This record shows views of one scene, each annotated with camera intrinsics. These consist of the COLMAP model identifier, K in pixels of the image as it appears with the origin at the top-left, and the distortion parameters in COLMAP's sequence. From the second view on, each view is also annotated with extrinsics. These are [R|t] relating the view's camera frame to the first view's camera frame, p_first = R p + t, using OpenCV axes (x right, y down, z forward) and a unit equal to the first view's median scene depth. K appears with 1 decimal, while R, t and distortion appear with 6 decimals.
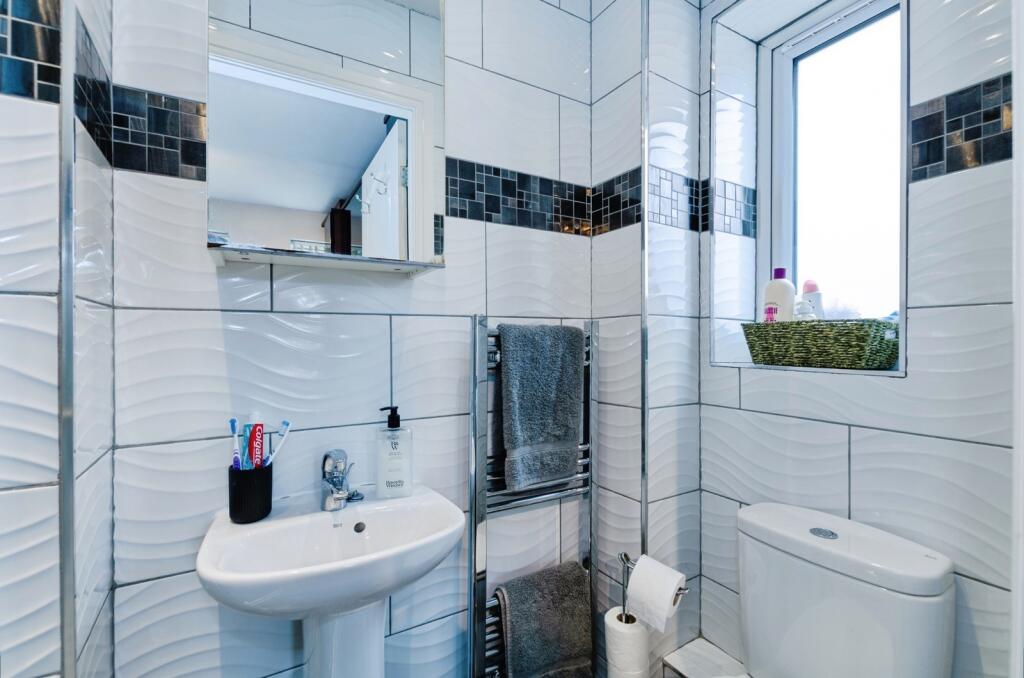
lens RADIAL K [[447.5, 0, 515.5], [0, 447.5, 339.8], [0, 0, 1]] dist [0.002653, 0.000468]
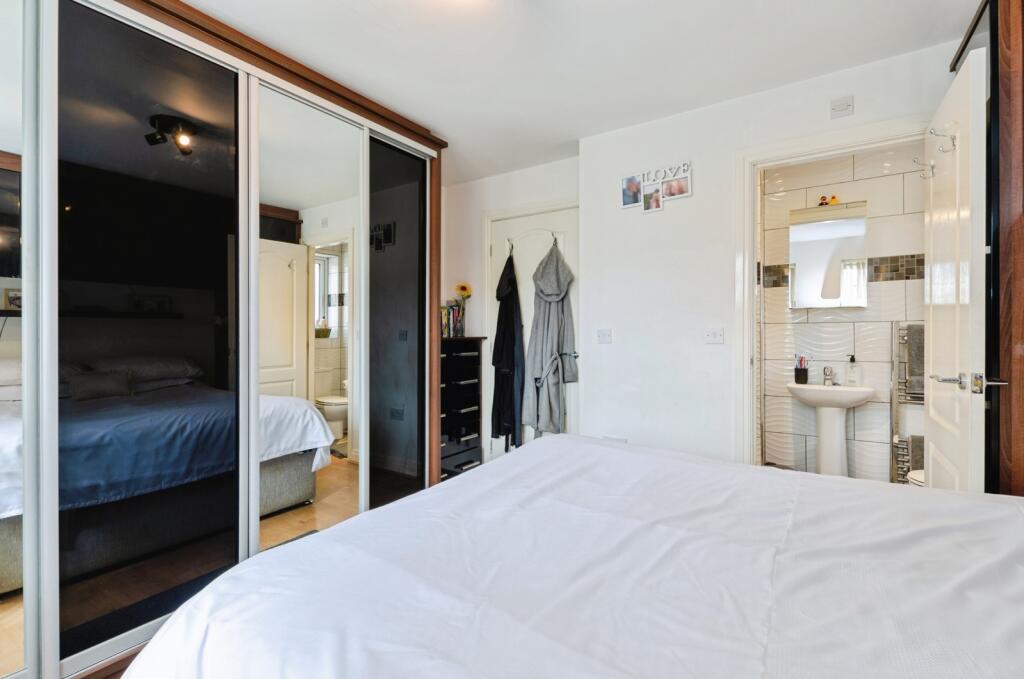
lens RADIAL K [[447.5, 0, 514.2], [0, 447.5, 336.6], [0, 0, 1]] dist [0.002653, 0.000468]
pose [[0.459186, 0.000569, -0.888340, 1.370919], [-0.001494, 0.999999, -0.000132, 0.040124], [0.888339, 0.001388, 0.459187, -2.393603]]
